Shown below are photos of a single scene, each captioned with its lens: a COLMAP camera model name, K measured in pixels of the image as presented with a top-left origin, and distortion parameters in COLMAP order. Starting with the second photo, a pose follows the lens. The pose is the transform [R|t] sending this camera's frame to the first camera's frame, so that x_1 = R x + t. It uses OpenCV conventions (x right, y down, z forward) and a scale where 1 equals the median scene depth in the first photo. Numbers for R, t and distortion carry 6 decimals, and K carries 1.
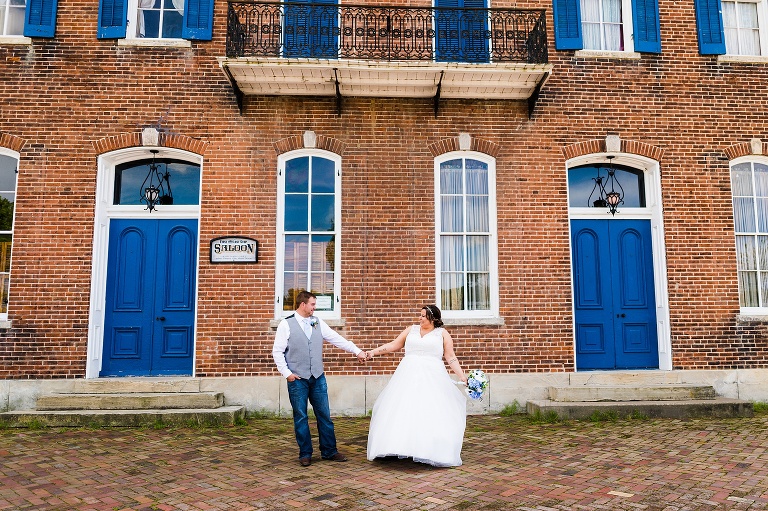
lens RADIAL K [[748.8, 0, 384.0], [0, 748.8, 255.5], [0, 0, 1]] dist [-0.008308, 0.001958]
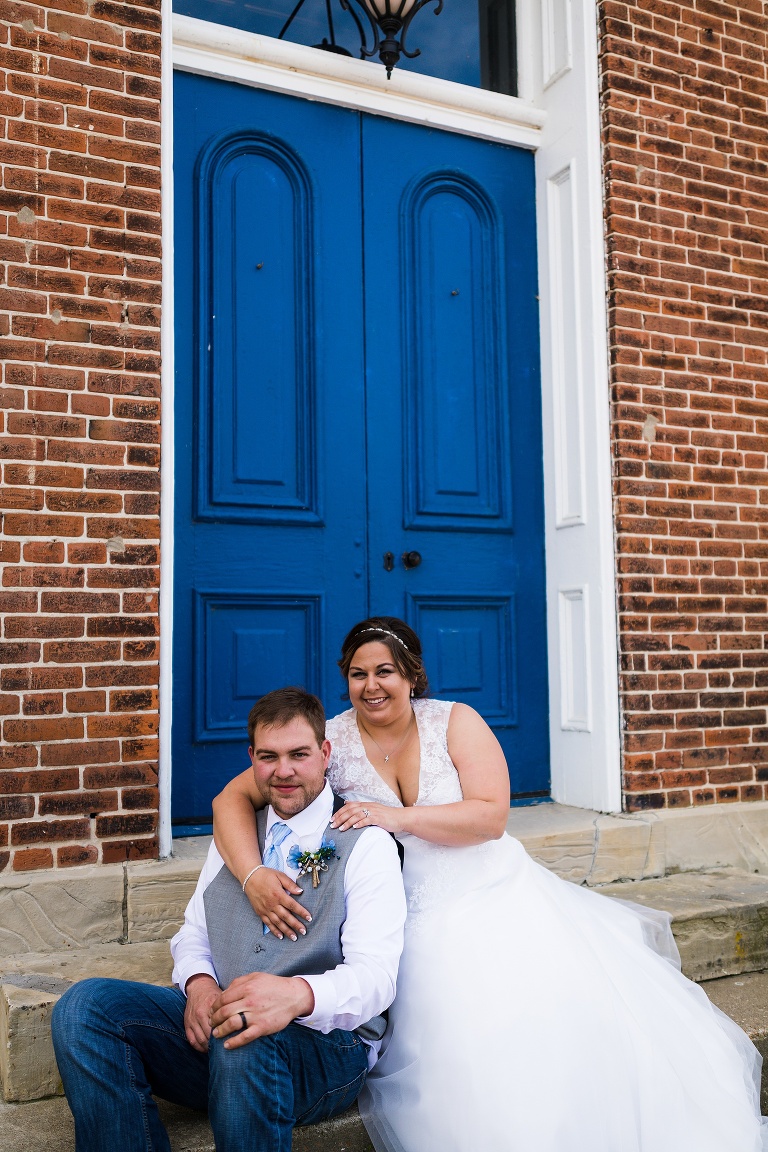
lens RADIAL K [[1123.1, 0, 414.3], [0, 1123.1, 584.8], [0, 0, 1]] dist [-0.008308, 0.001958]
pose [[0.928732, 0.022176, 0.370089, 0.206472], [-0.042538, 0.997991, 0.046948, 0.074390], [-0.368305, -0.059345, 0.927809, 0.718786]]
